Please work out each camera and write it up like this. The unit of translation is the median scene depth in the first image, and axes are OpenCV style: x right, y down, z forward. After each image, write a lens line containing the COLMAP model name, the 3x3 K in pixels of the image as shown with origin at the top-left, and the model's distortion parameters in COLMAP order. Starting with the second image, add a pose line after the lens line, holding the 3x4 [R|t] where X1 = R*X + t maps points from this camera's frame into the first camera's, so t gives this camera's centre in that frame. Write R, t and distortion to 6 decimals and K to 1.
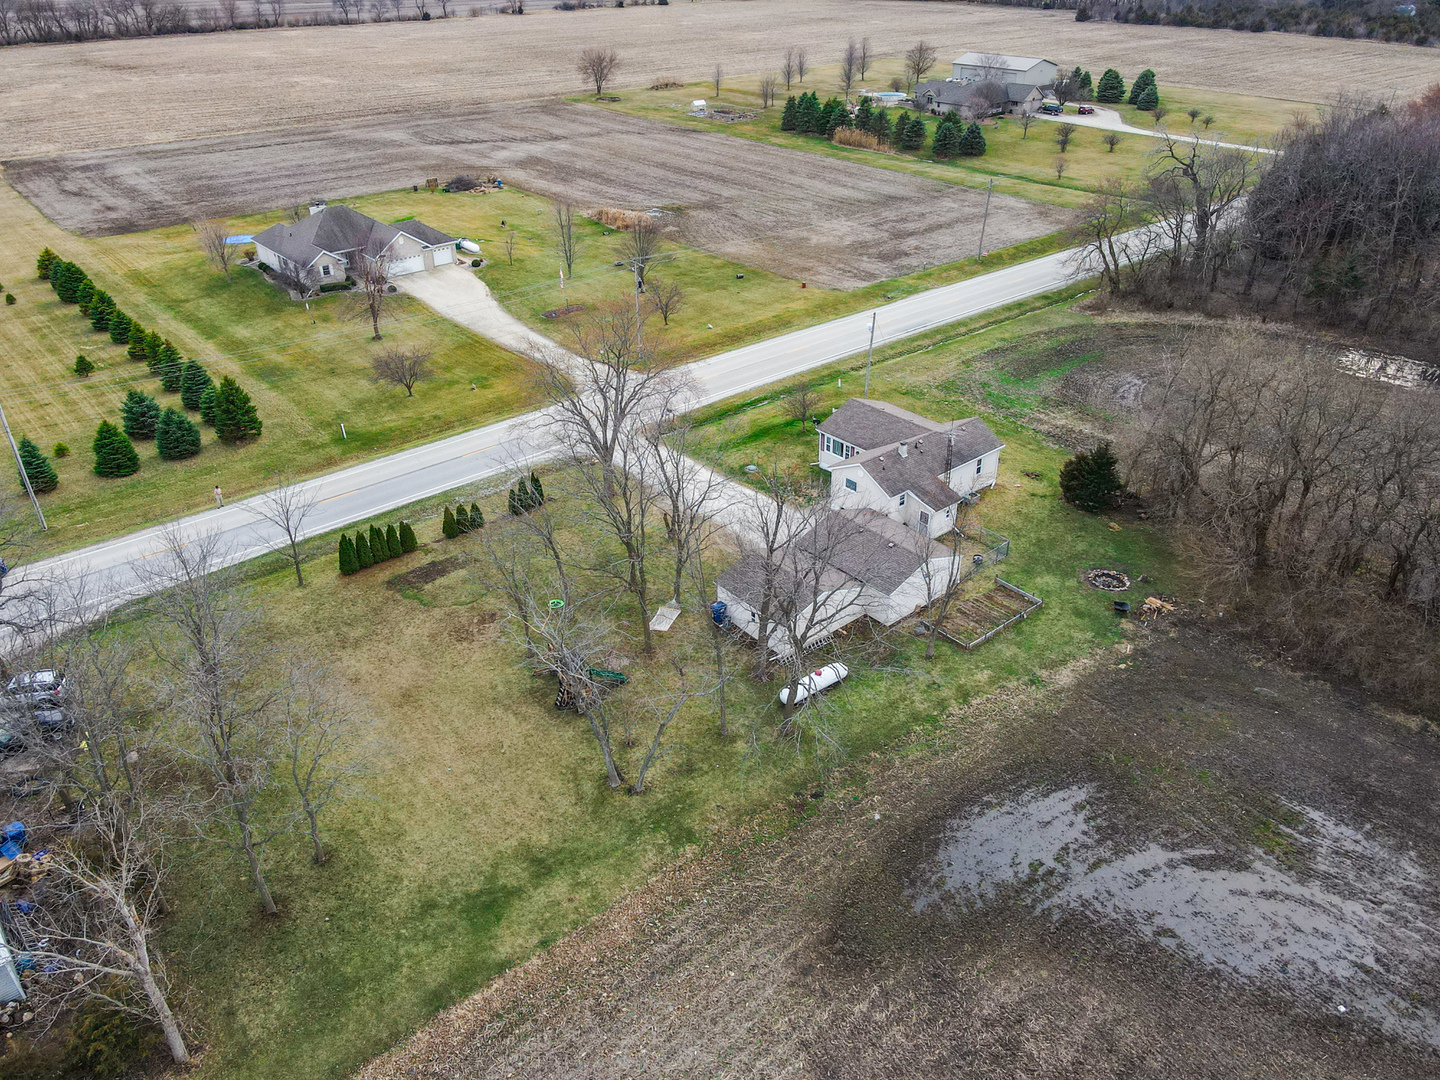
lens RADIAL K [[1048.8, 0, 720.0], [0, 1048.8, 540.0], [0, 0, 1]] dist [0.014414, 0.006995]
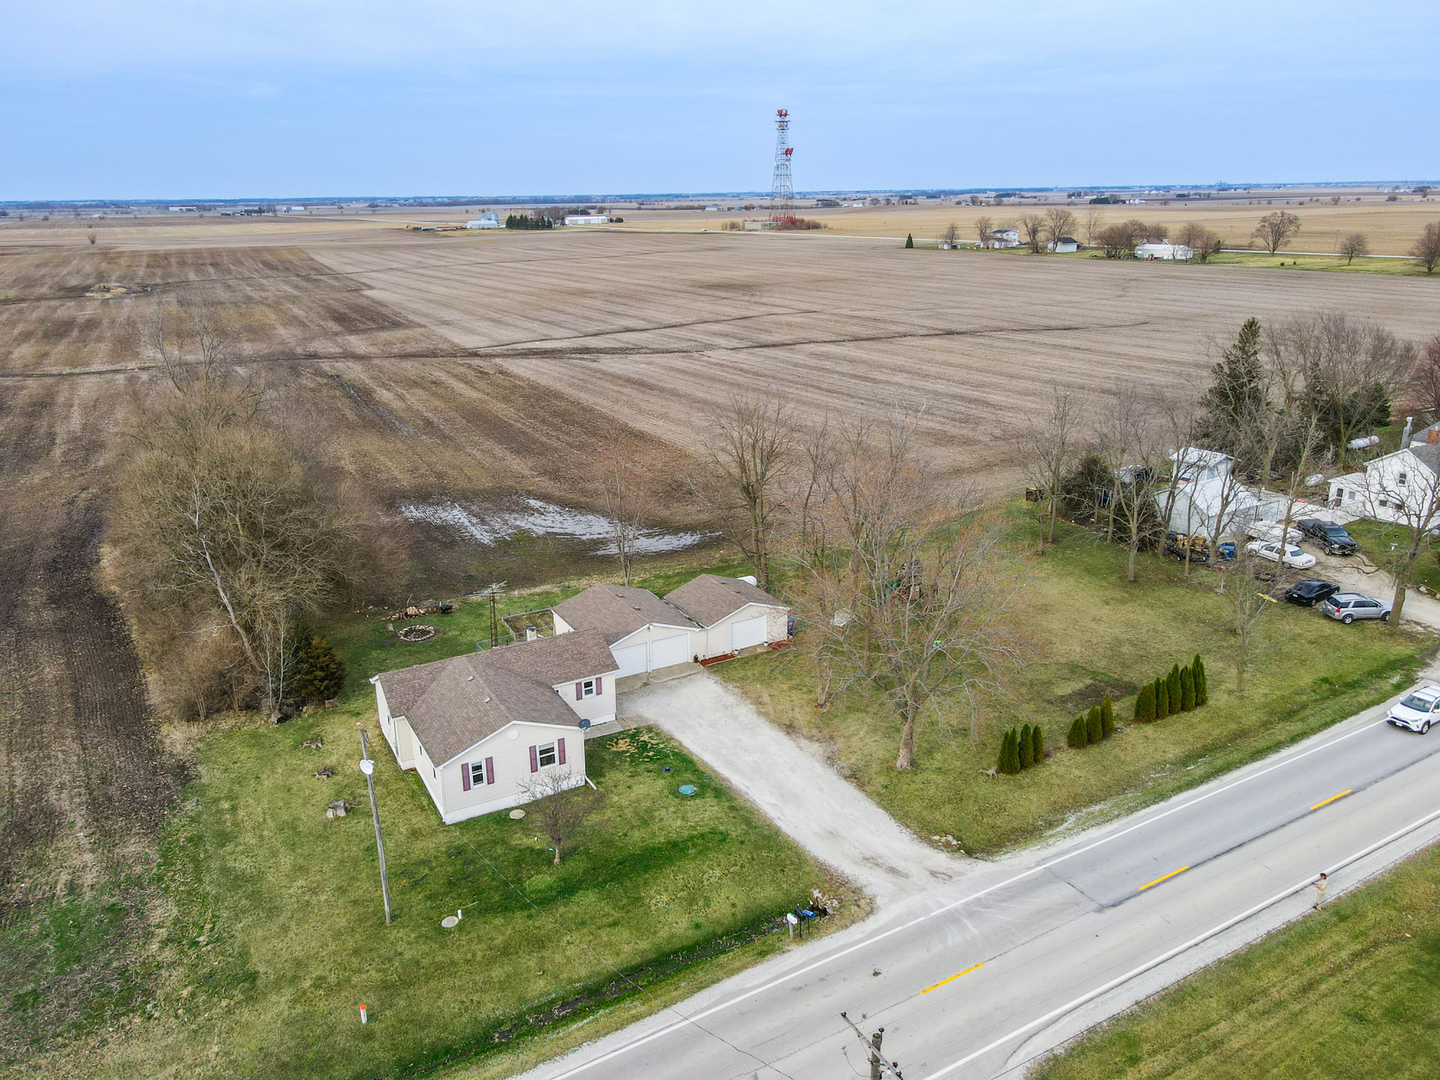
lens RADIAL K [[1053.2, 0, 692.6], [0, 1053.2, 538.4], [0, 0, 1]] dist [0.005355, 0.023976]
pose [[-0.977272, -0.042206, 0.207745, -0.149660], [0.130182, 0.653944, 0.745258, -0.956903], [-0.167308, 0.755365, -0.633587, 1.895830]]
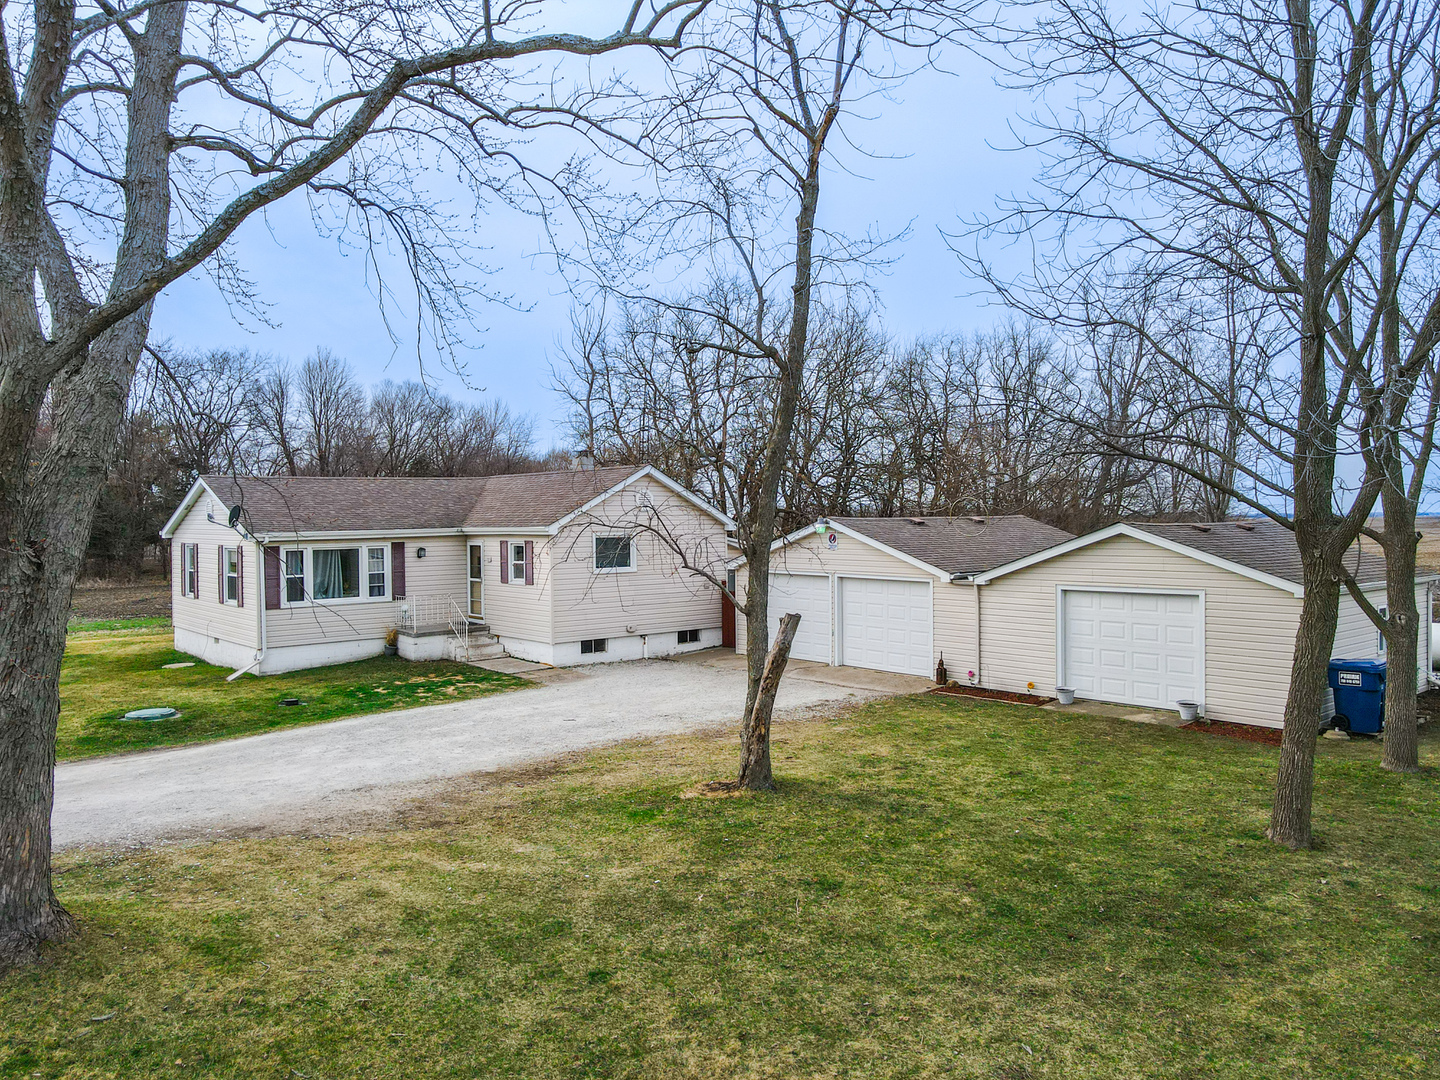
lens RADIAL K [[1055.0, 0, 720.0], [0, 1055.0, 540.0], [0, 0, 1]] dist [0.009663, 0.011538]
pose [[-0.018209, -0.016242, 0.999702, -0.300612], [0.525185, 0.850666, 0.023387, -0.059355], [-0.850793, 0.525455, -0.006960, 1.280617]]
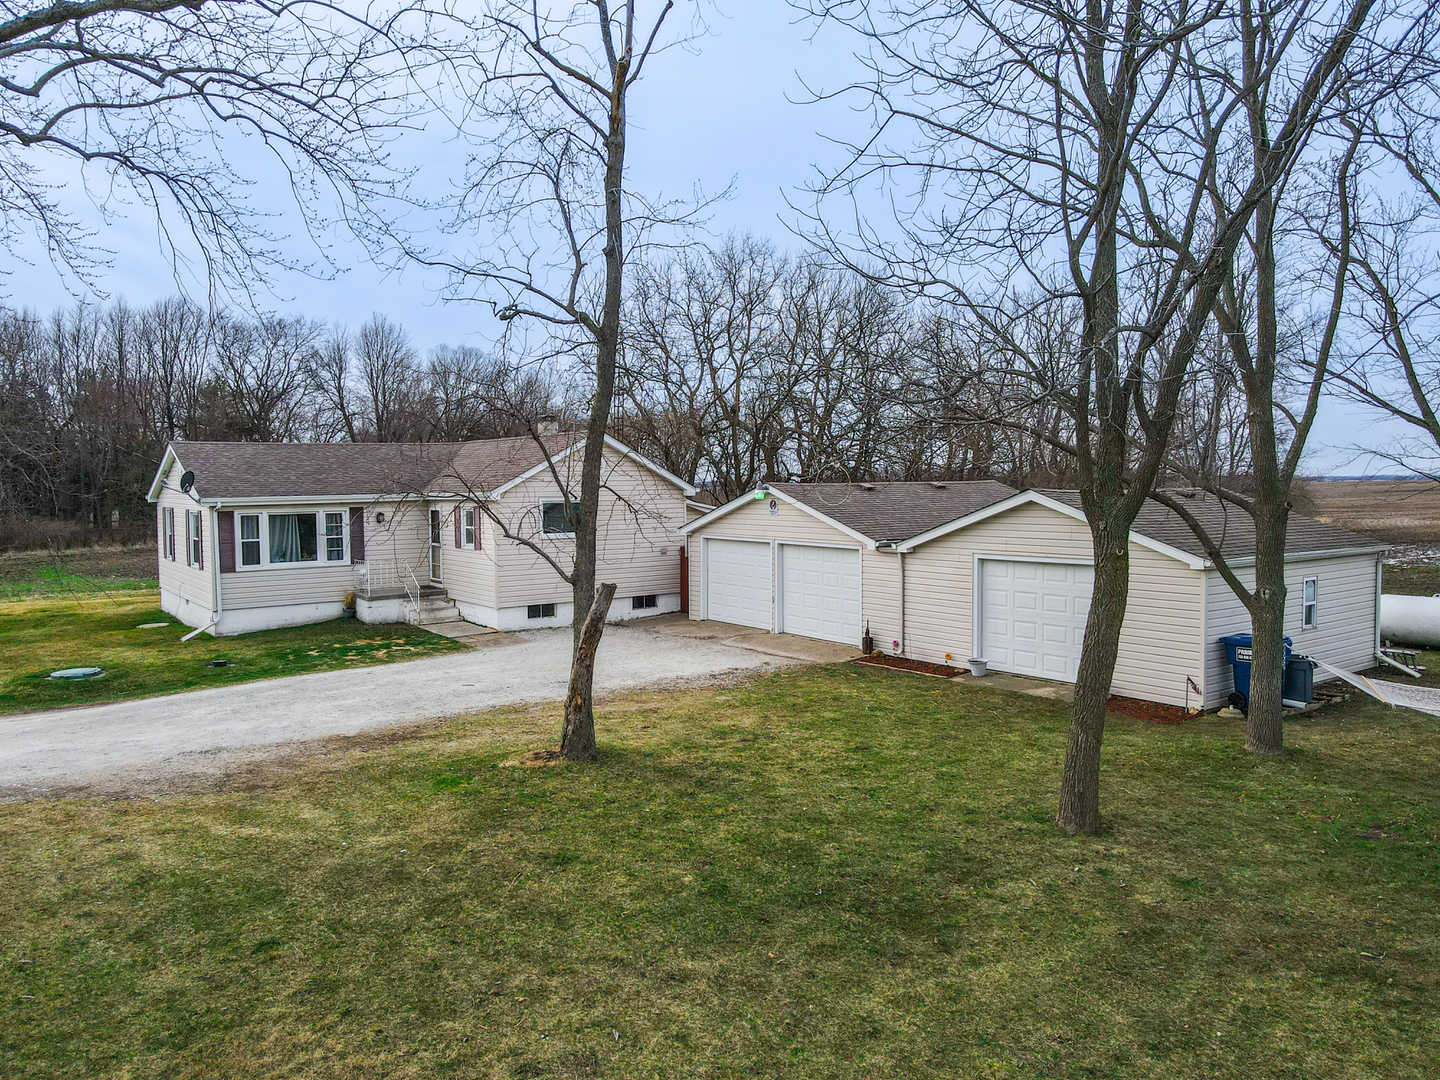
lens RADIAL K [[1055.0, 0, 720.0], [0, 1055.0, 540.0], [0, 0, 1]] dist [0.009663, 0.011538]
pose [[0.060444, -0.051981, 0.996817, -0.295307], [0.524106, 0.851559, 0.012626, -0.029640], [-0.849505, 0.521675, 0.078715, 1.229687]]
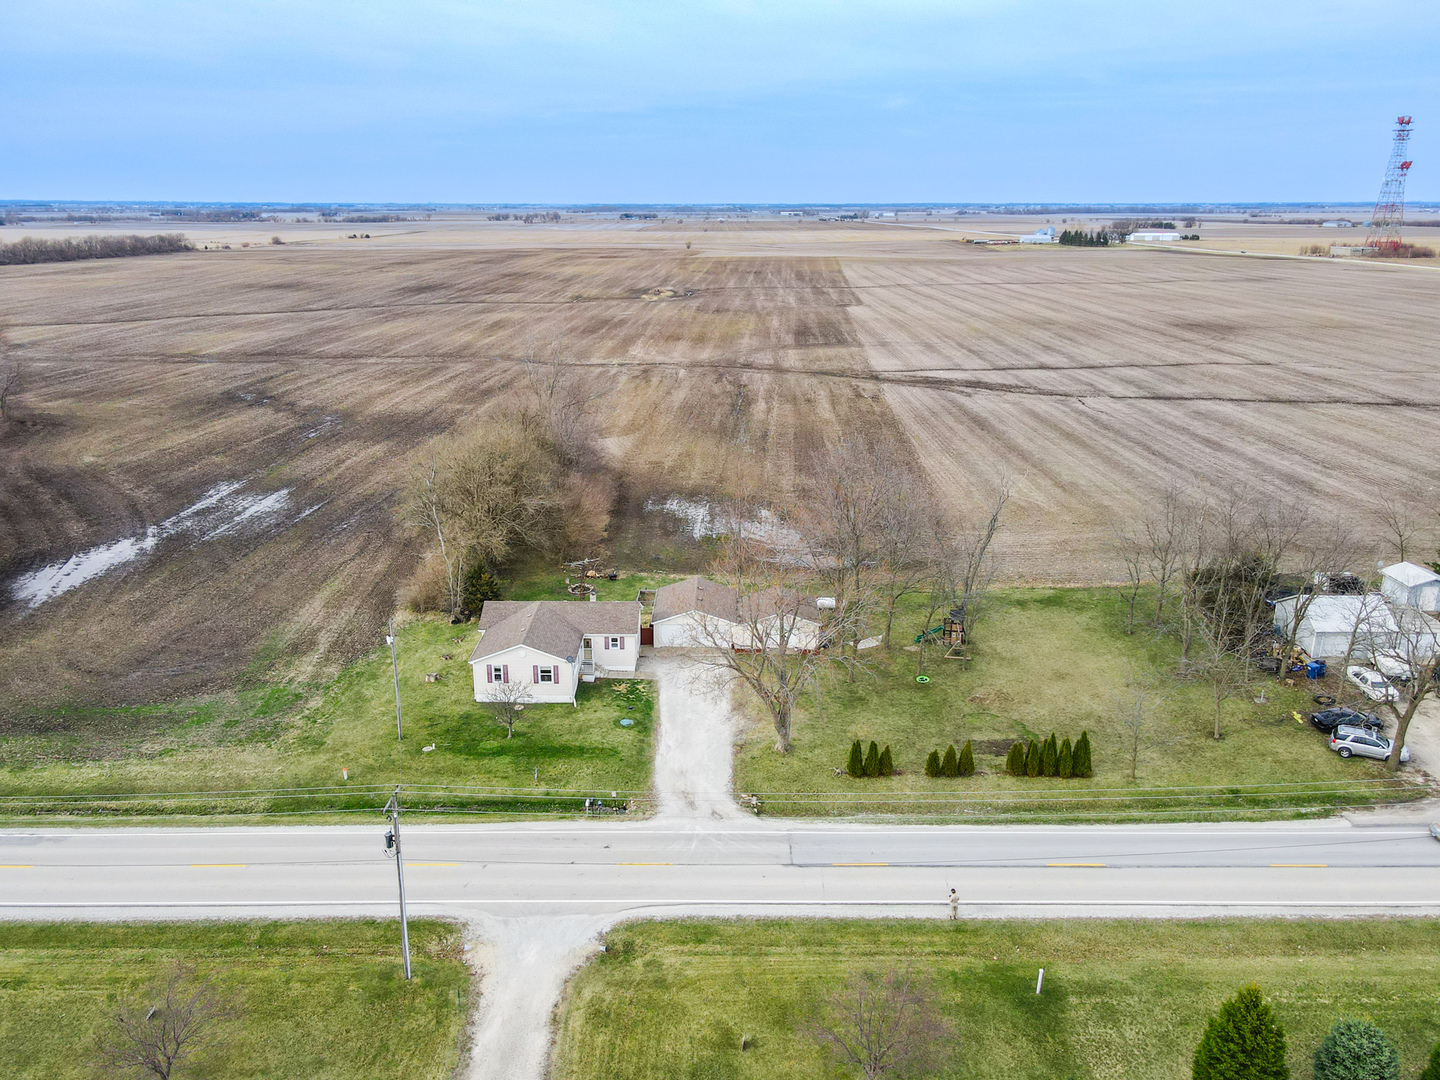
lens RADIAL K [[1053.2, 0, 692.6], [0, 1053.2, 538.4], [0, 0, 1]] dist [0.005355, 0.023976]
pose [[-0.739436, -0.193960, 0.644681, -0.837014], [0.355256, 0.701002, 0.618376, -1.061372], [-0.571863, 0.686277, -0.449441, 1.858121]]
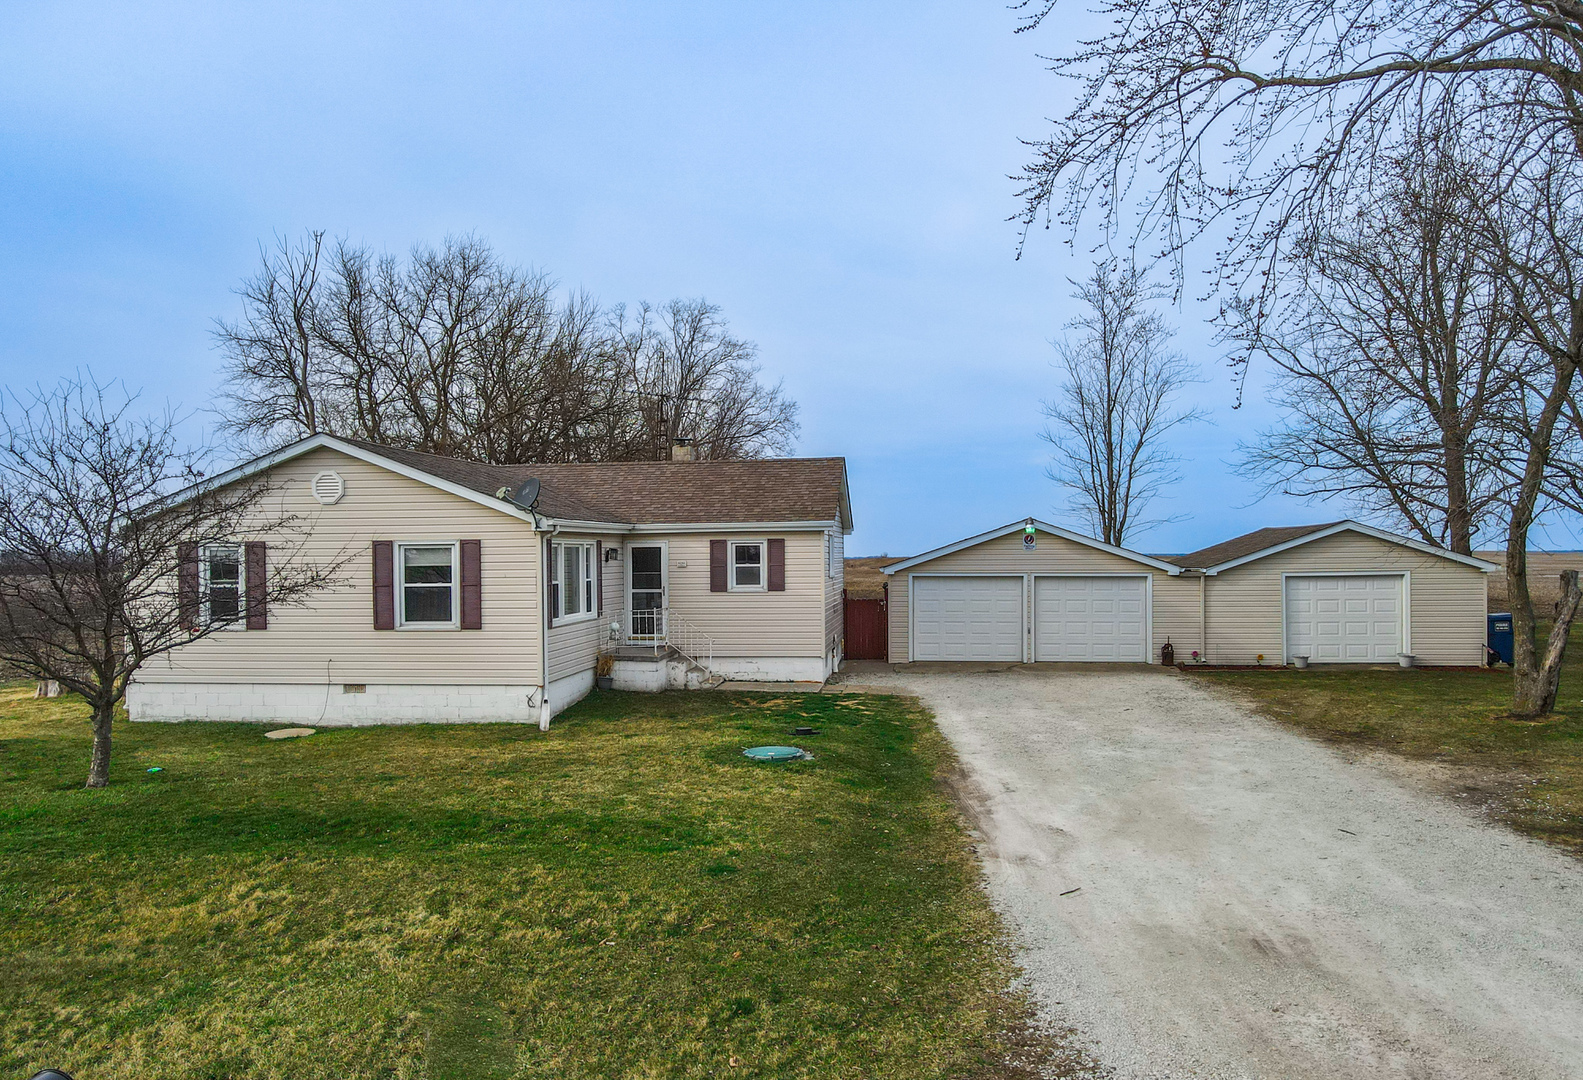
lens RADIAL K [[1150.9, 0, 785.5], [0, 1150.9, 575.6], [0, 0, 1]] dist [0.005134, 0.001765]
pose [[-0.678763, 0.001442, 0.734356, -0.155586], [0.389590, 0.848379, 0.358431, -0.230245], [-0.622495, 0.529388, -0.576410, 1.596278]]
